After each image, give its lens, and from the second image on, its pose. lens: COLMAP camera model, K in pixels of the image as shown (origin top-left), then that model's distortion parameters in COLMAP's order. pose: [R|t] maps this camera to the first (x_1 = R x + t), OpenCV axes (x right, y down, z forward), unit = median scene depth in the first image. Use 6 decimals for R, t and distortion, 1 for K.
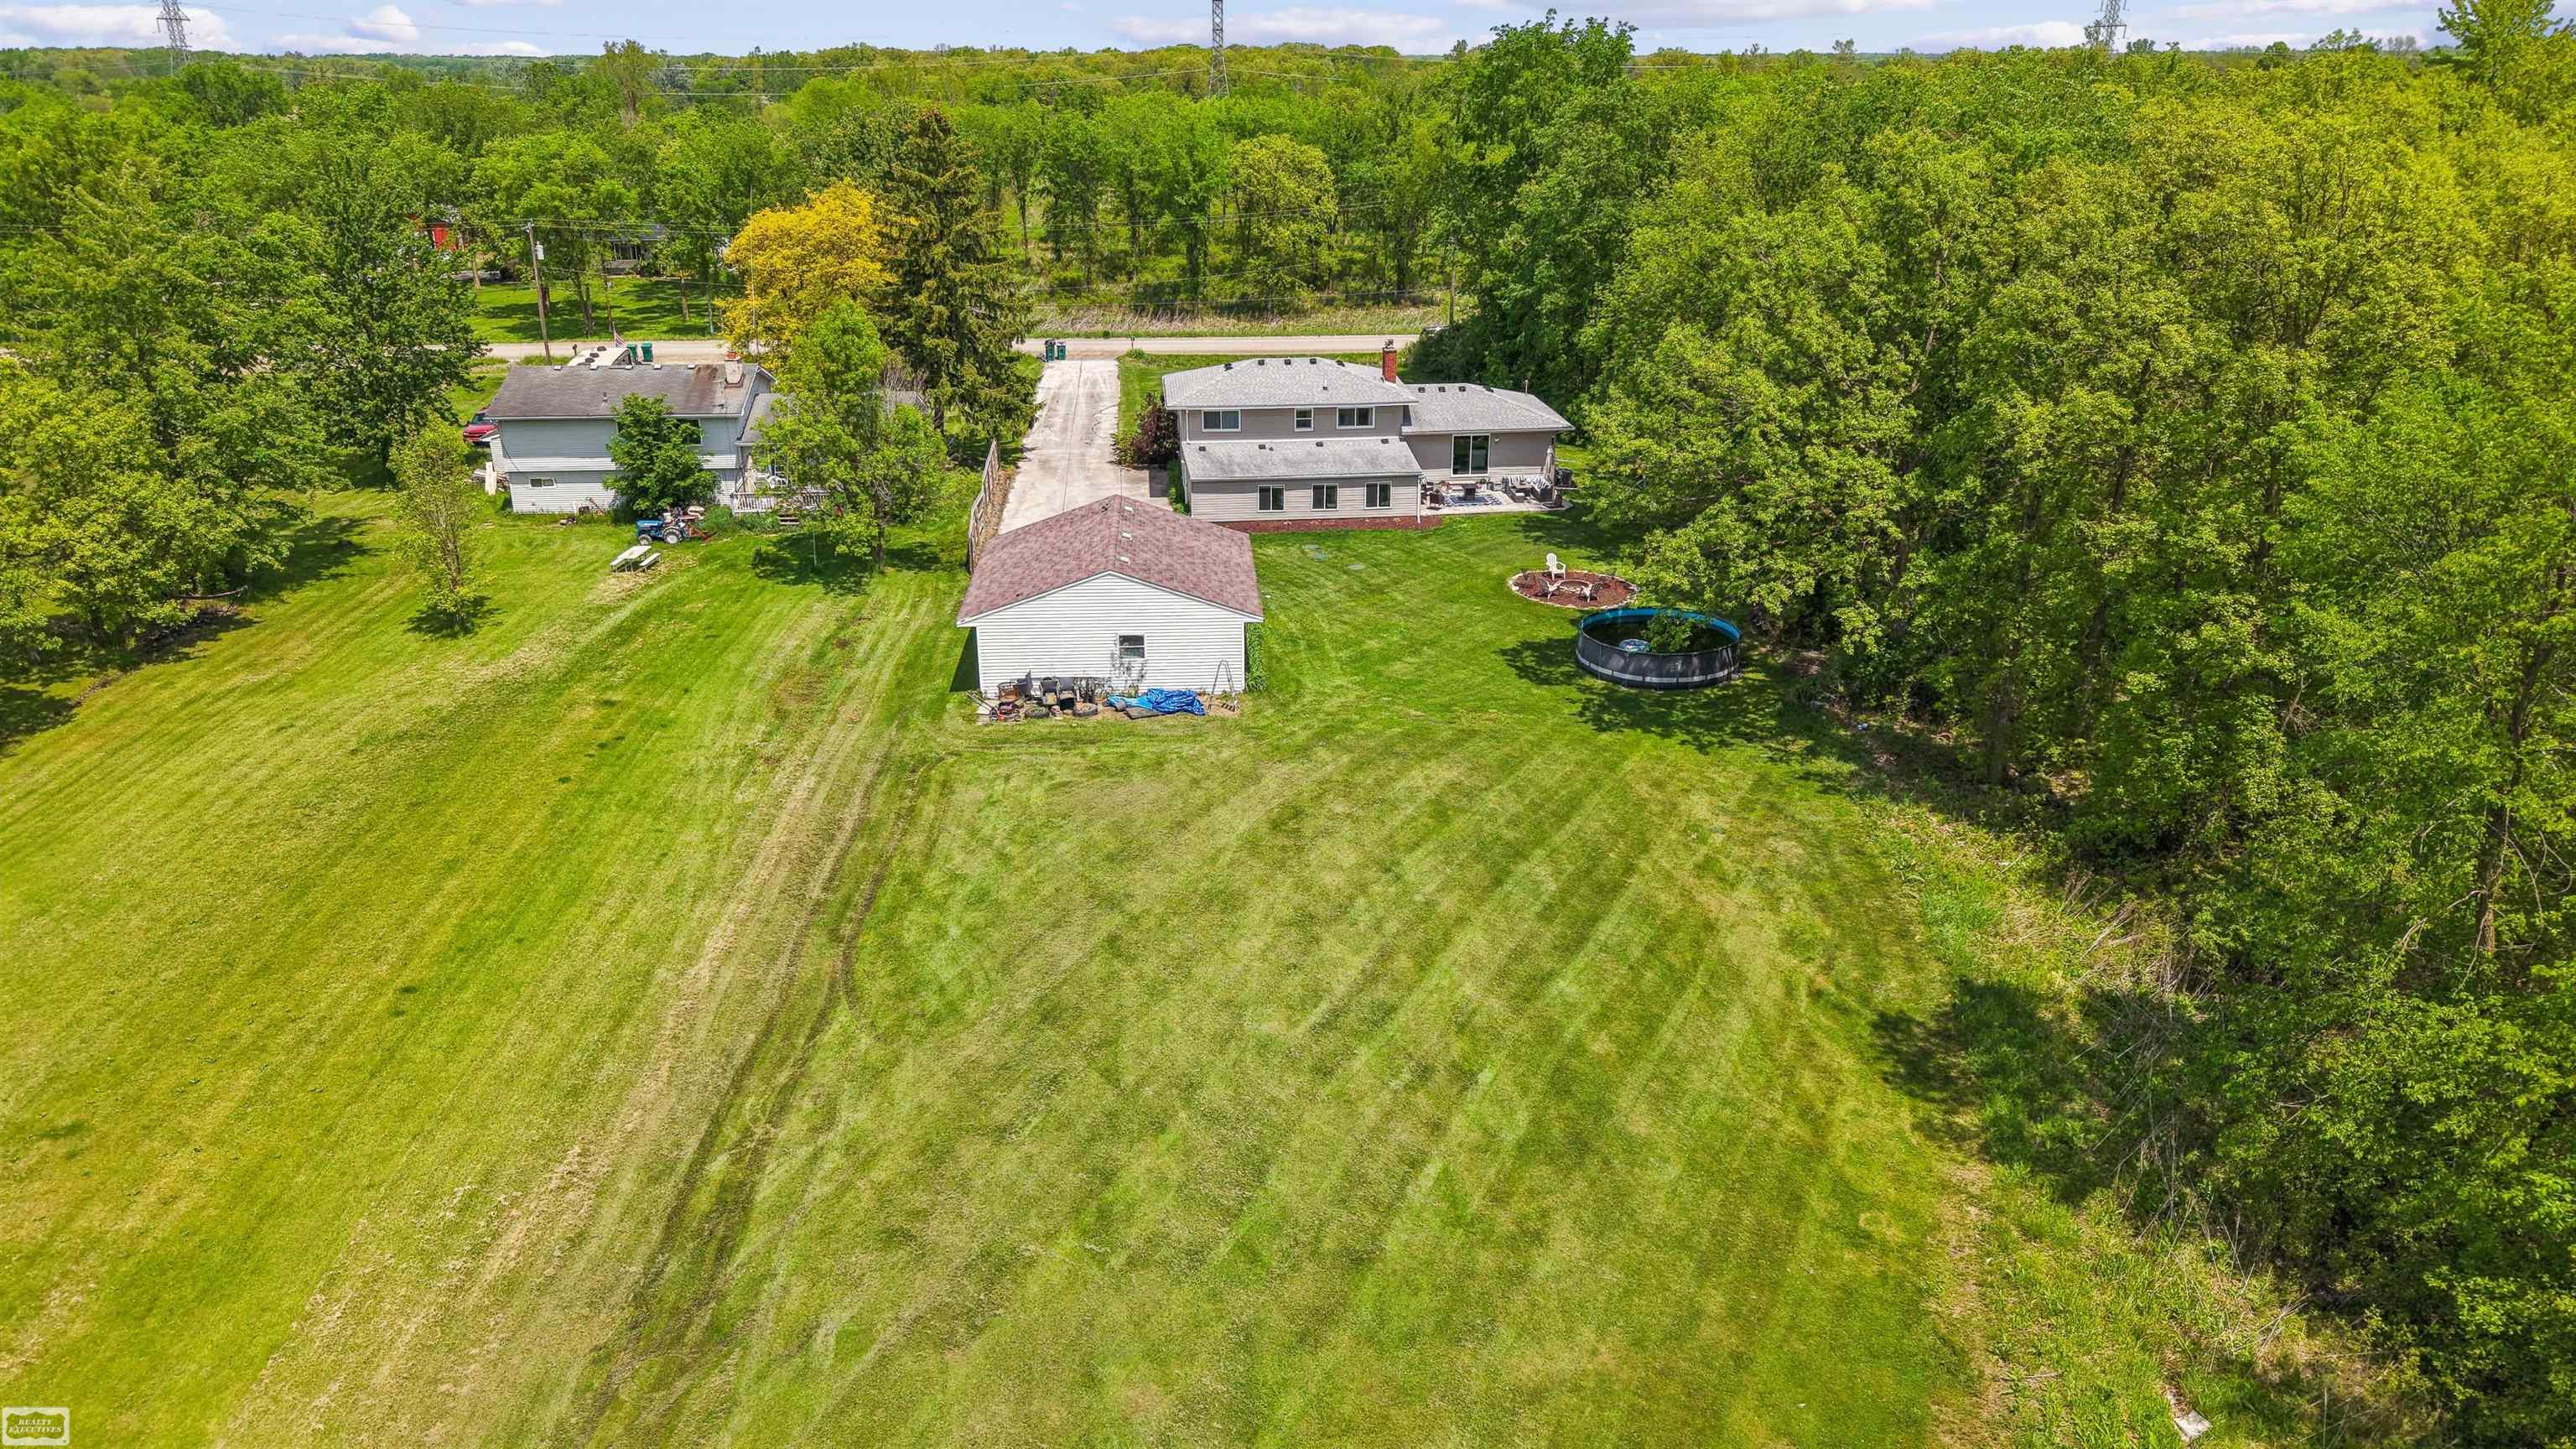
lens RADIAL K [[1724.6, 0, 1293.3], [0, 1724.6, 735.5], [0, 0, 1]] dist [0.012641, -0.000684]
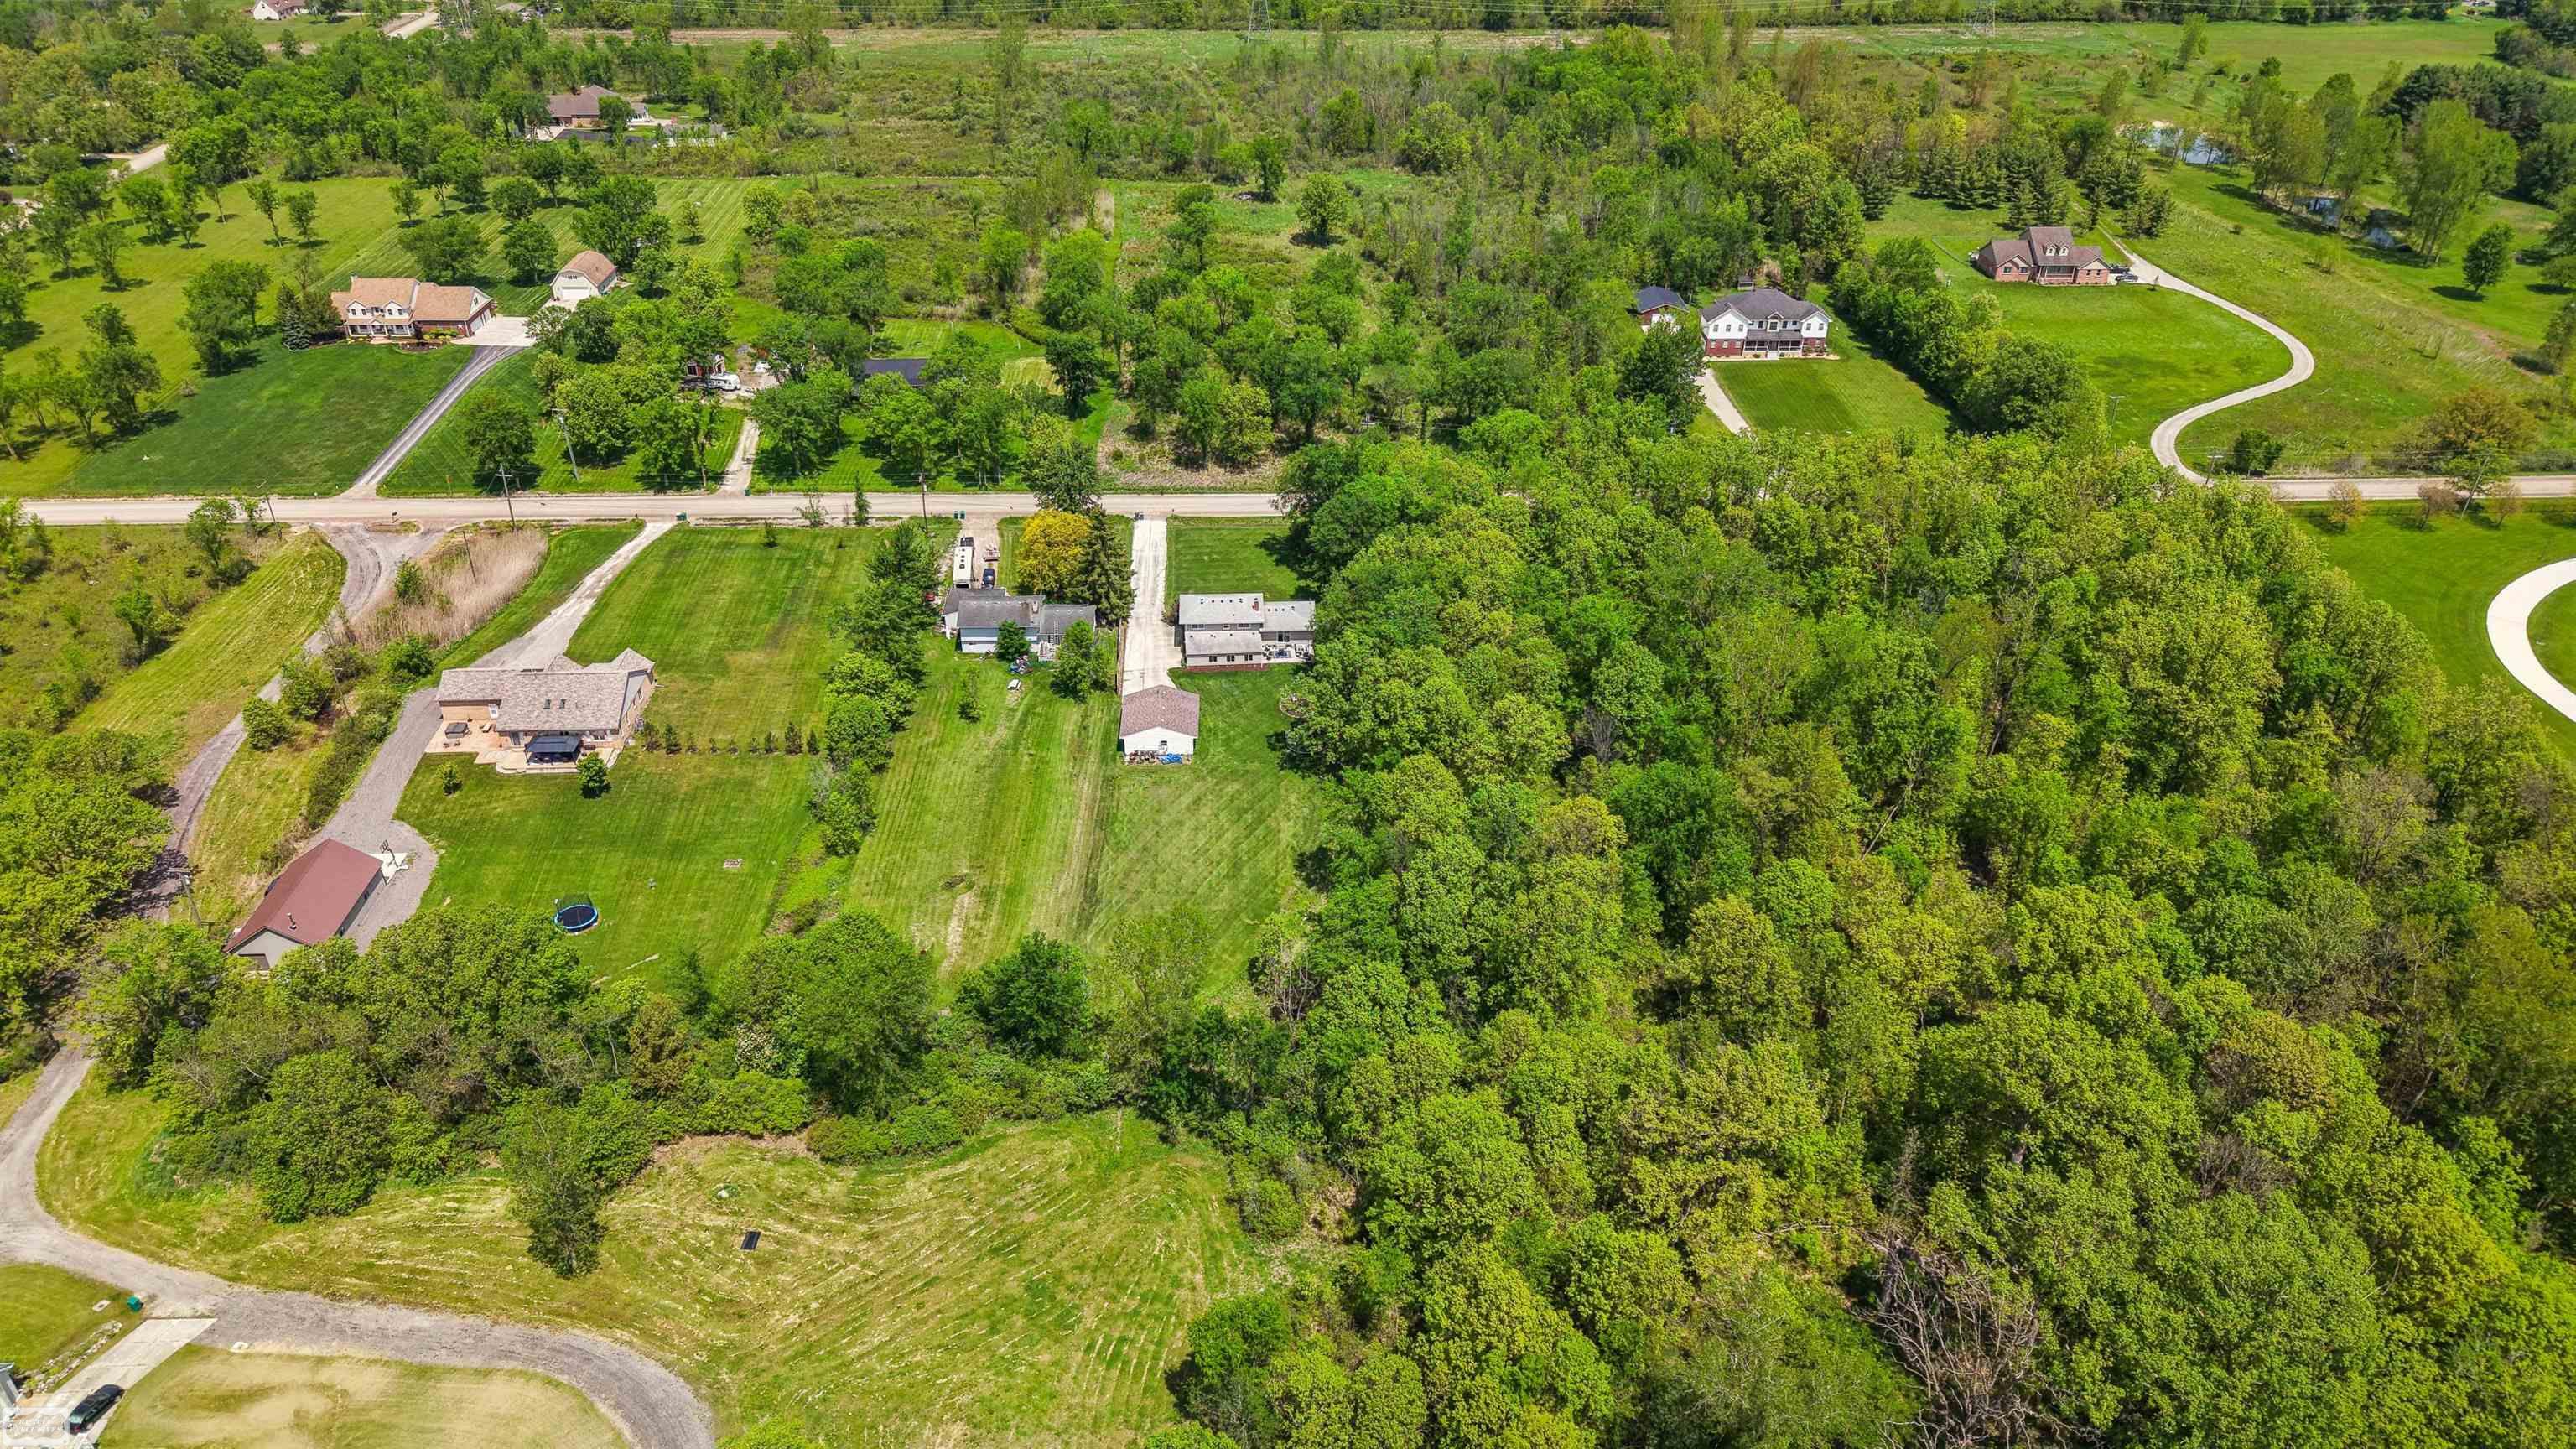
lens RADIAL K [[1724.6, 0, 1290.6], [0, 1724.6, 725.0], [0, 0, 1]] dist [0.012641, -0.000684]
pose [[0.999046, 0.027806, -0.033664, 0.223821], [-0.021436, 0.984041, 0.176647, -0.547870], [0.038039, -0.175757, 0.983698, -1.954756]]
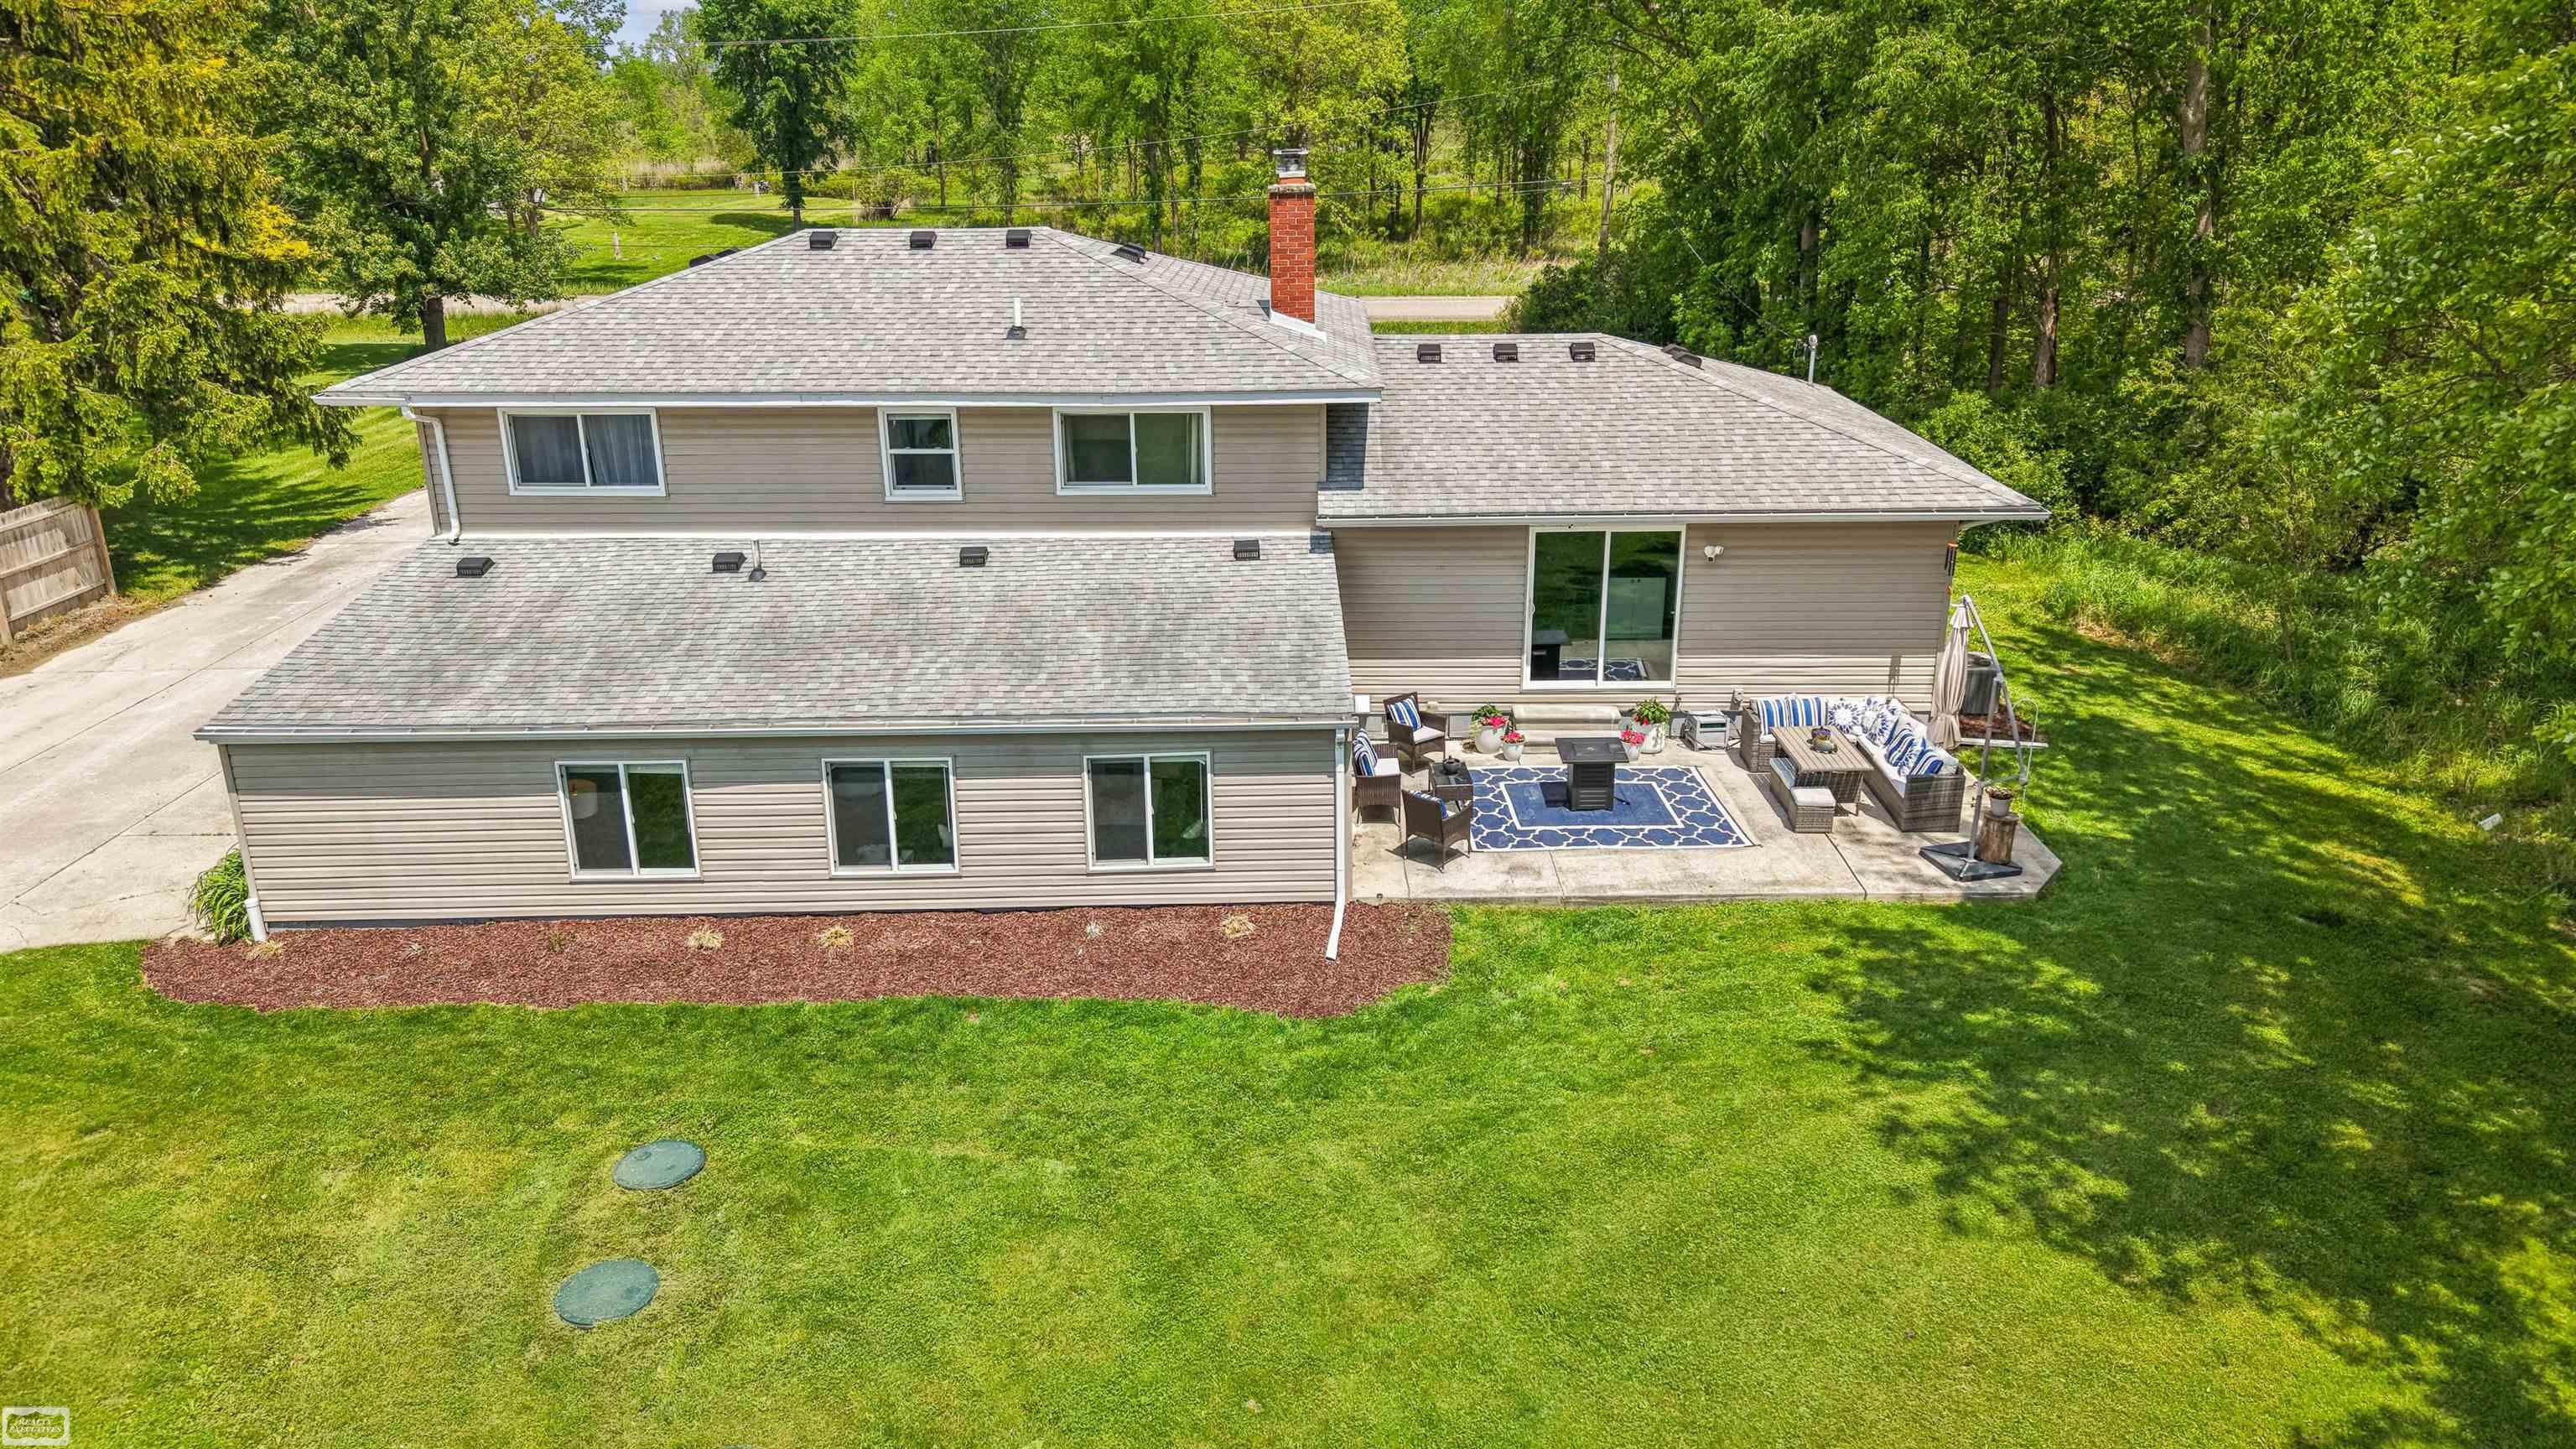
lens RADIAL K [[1724.6, 0, 1277.8], [0, 1724.6, 714.2], [0, 0, 1]] dist [0.012641, -0.000684]
pose [[0.994615, 0.031977, -0.098586, 0.083867], [-0.035739, 0.998690, -0.036625, -0.141411], [0.097286, 0.039951, 0.994454, 0.775201]]
